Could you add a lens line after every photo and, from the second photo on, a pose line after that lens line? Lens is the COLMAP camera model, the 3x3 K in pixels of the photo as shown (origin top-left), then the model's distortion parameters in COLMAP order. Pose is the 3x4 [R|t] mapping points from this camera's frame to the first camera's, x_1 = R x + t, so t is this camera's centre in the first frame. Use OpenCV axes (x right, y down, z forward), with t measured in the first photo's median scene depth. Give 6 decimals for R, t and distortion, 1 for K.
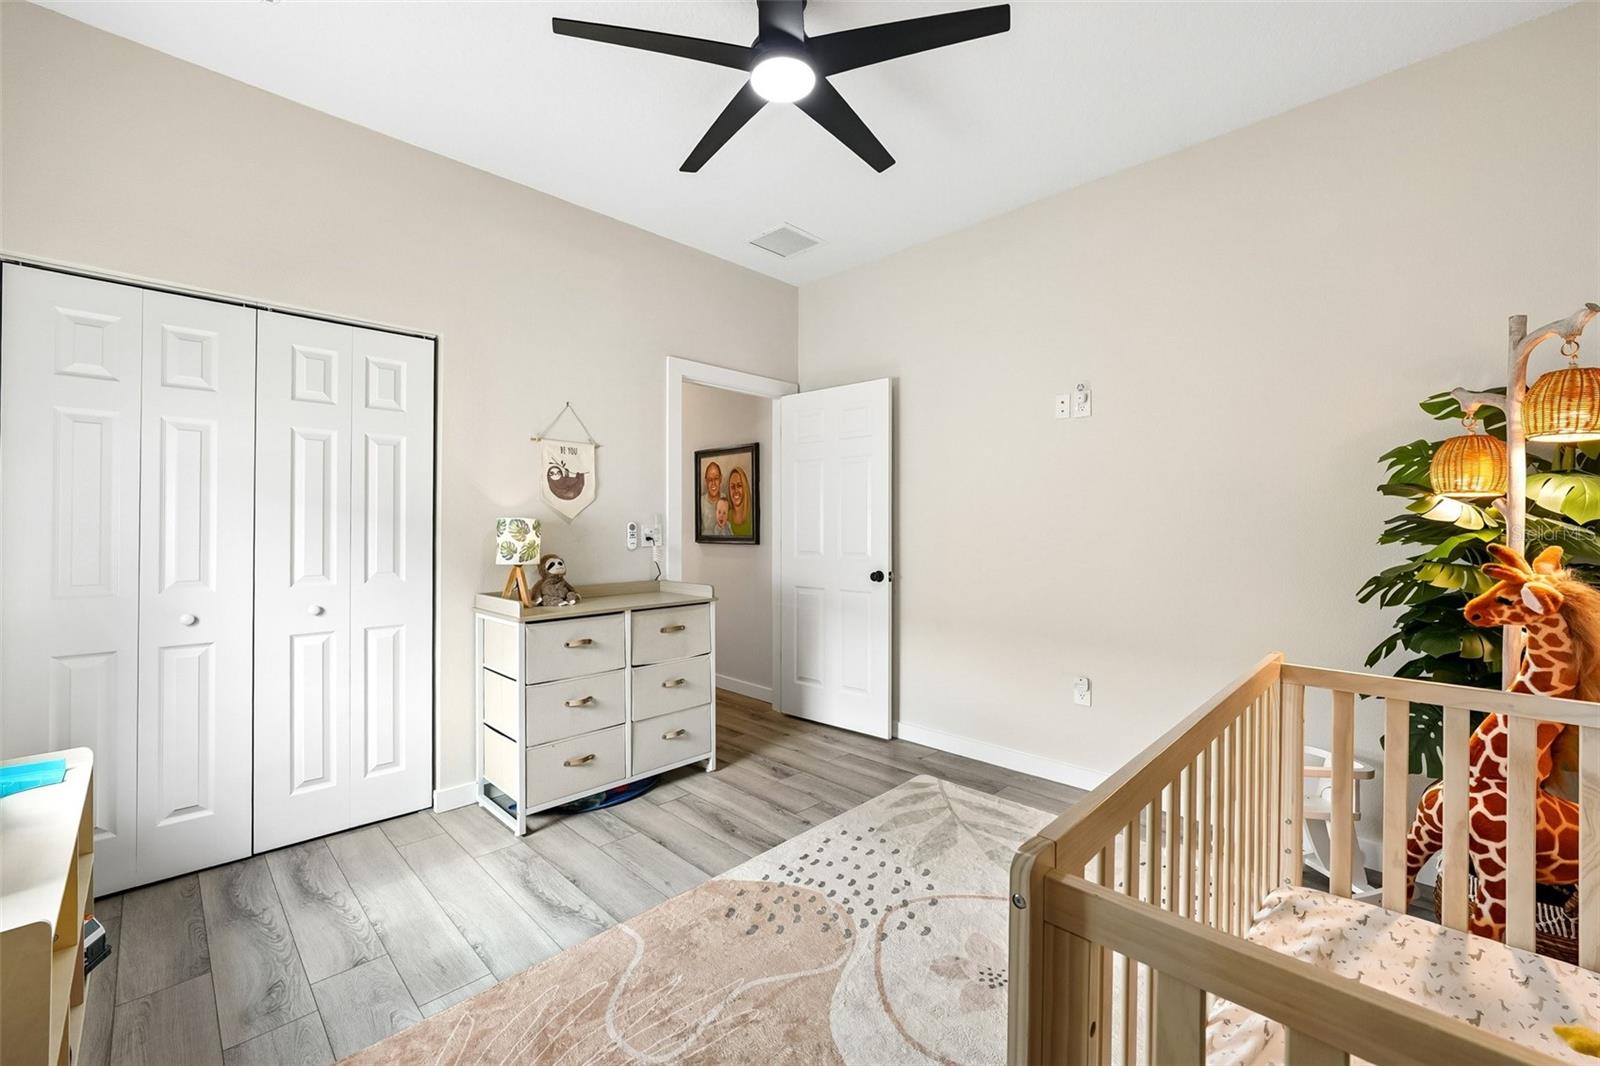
lens RADIAL K [[631.1, 0, 805.2], [0, 631.1, 531.3], [0, 0, 1]] dist [-0.013938, 0.004133]
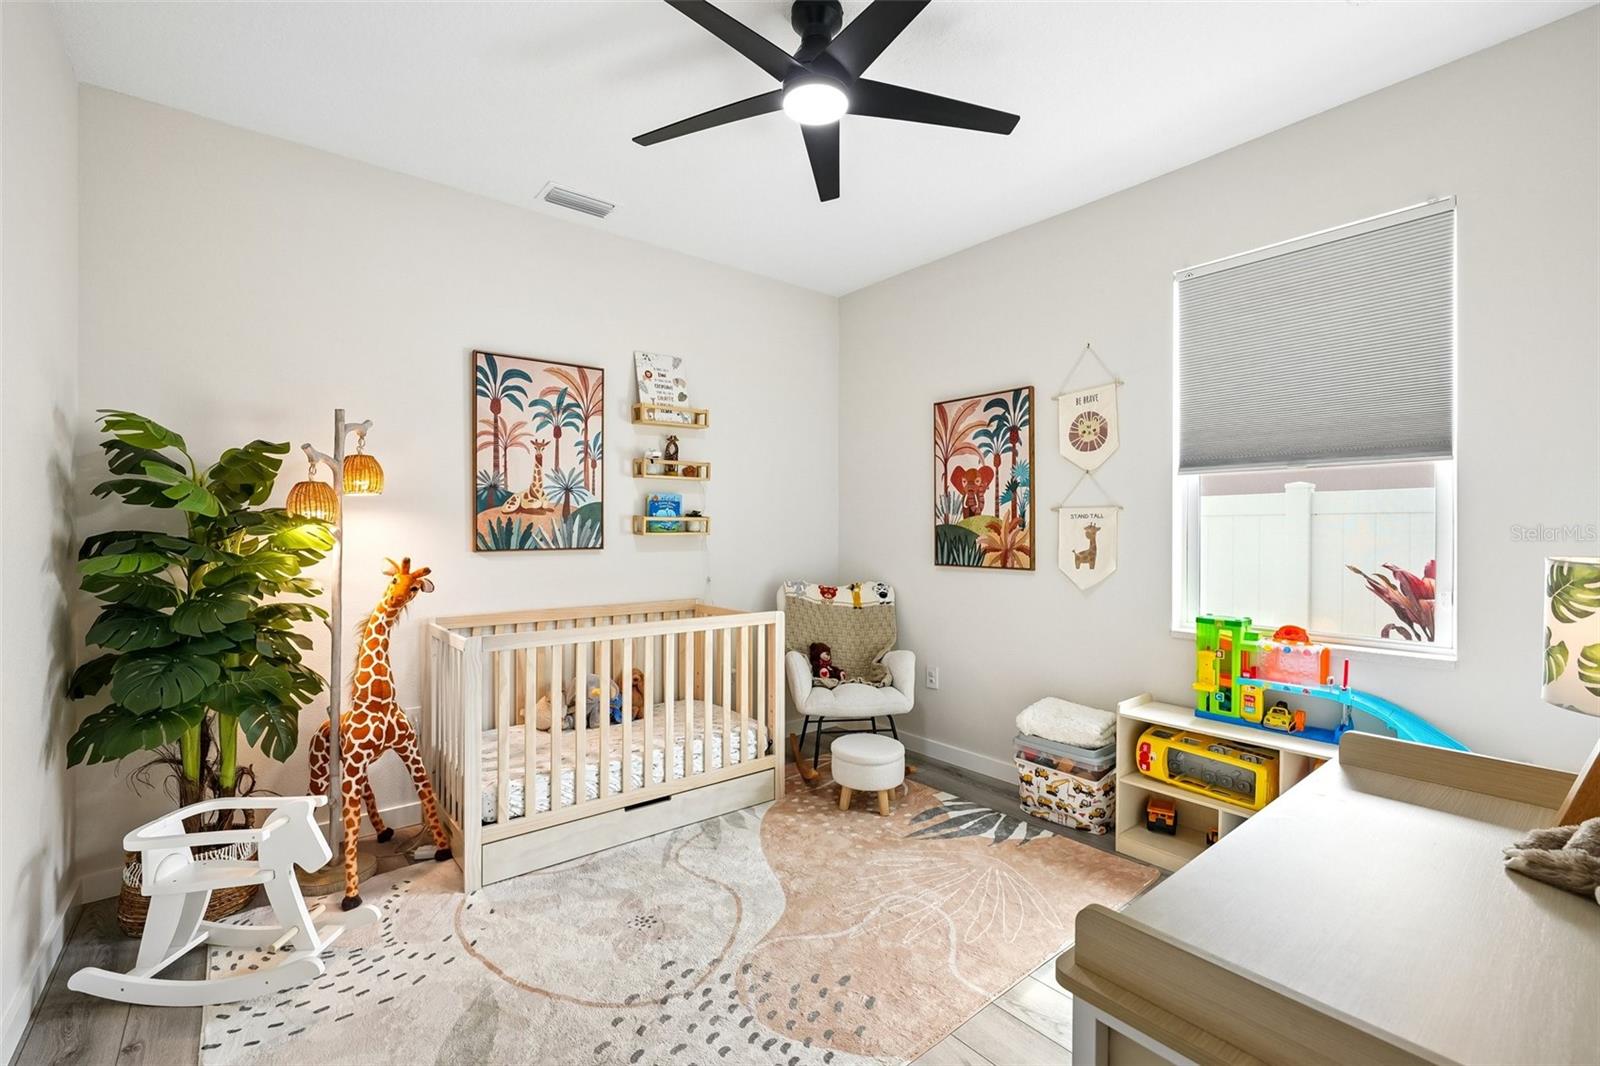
lens RADIAL K [[716.8, 0, 794.8], [0, 716.8, 533.6], [0, 0, 1]] dist [-0.005641, 0.001071]
pose [[-0.992898, -0.003027, 0.118929, -0.128903], [-0.002573, 0.999989, 0.003973, -0.042025], [-0.118940, 0.003639, -0.992895, 1.955489]]
